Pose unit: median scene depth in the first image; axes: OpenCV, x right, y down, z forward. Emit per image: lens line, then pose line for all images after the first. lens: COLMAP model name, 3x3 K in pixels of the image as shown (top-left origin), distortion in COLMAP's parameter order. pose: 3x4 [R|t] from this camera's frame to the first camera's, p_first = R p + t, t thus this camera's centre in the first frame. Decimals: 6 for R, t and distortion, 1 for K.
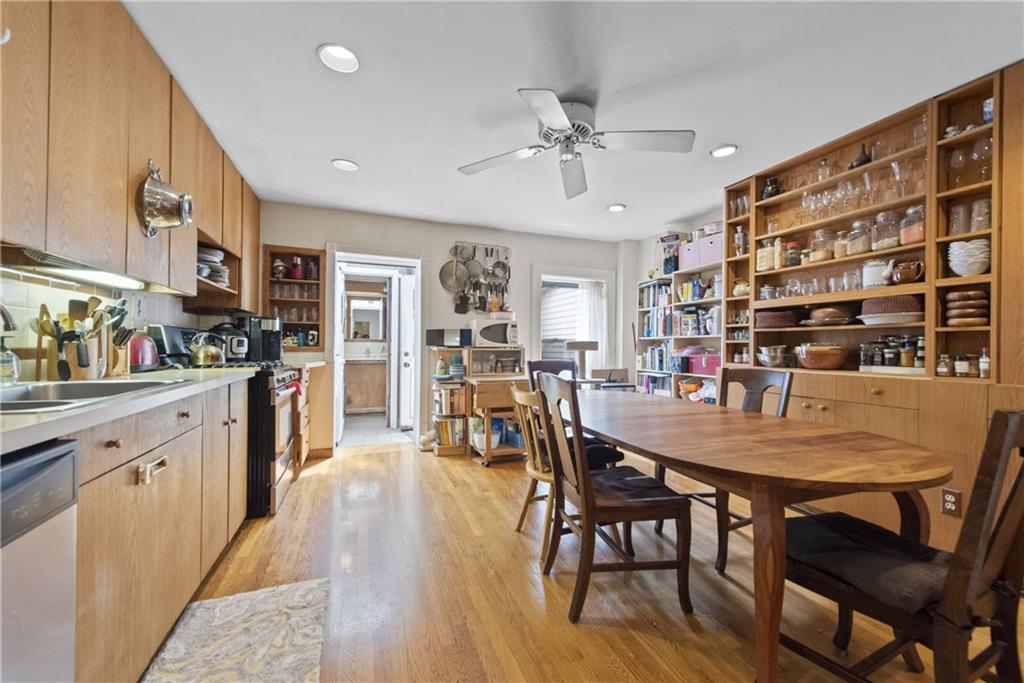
lens RADIAL K [[406.5, 0, 509.5], [0, 406.5, 343.3], [0, 0, 1]] dist [-0.000123, -0.000073]
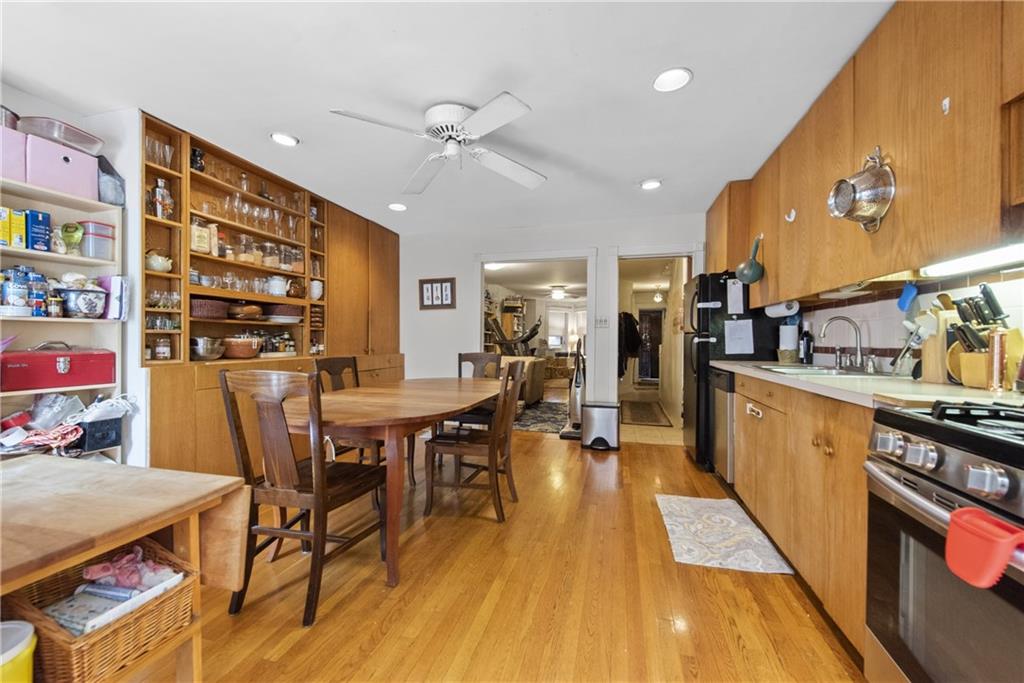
lens RADIAL K [[406.5, 0, 514.9], [0, 406.5, 341.7], [0, 0, 1]] dist [-0.000123, -0.000073]
pose [[-0.818102, -0.013820, 0.574907, -0.579202], [-0.014803, 0.999886, 0.002971, 0.003514], [-0.574883, -0.006080, -0.818213, 1.740608]]
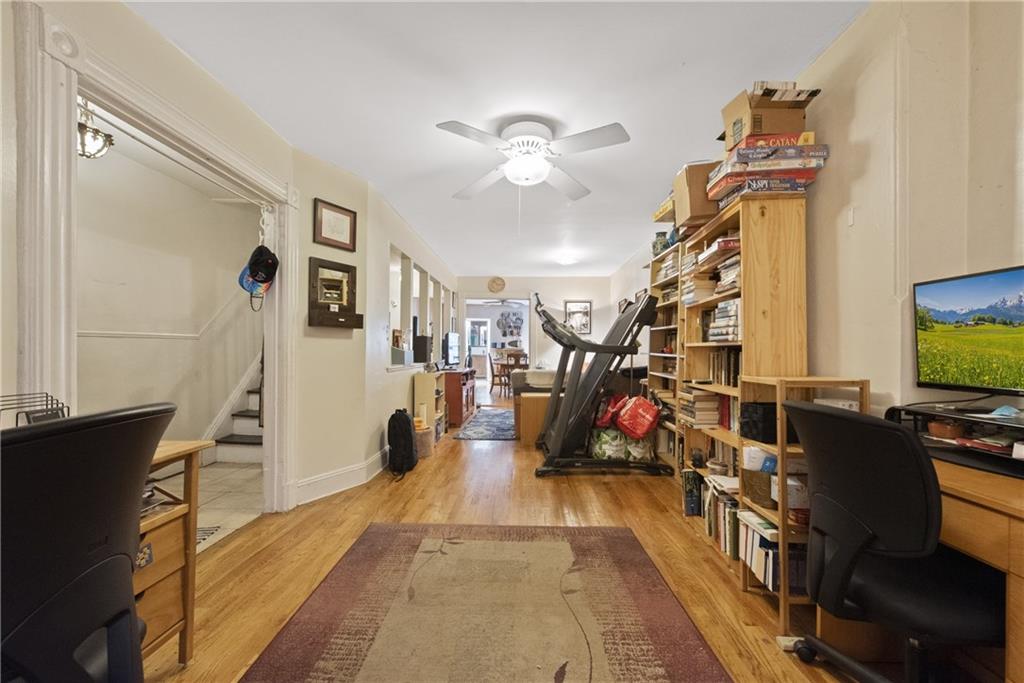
lens RADIAL K [[406.5, 0, 512.7], [0, 406.5, 344.3], [0, 0, 1]] dist [-0.000123, -0.000073]
pose [[0.924162, -0.009837, -0.381875, 0.998927], [0.011106, 0.999938, 0.001120, -0.022942], [0.381840, -0.005276, 0.924214, -1.576237]]
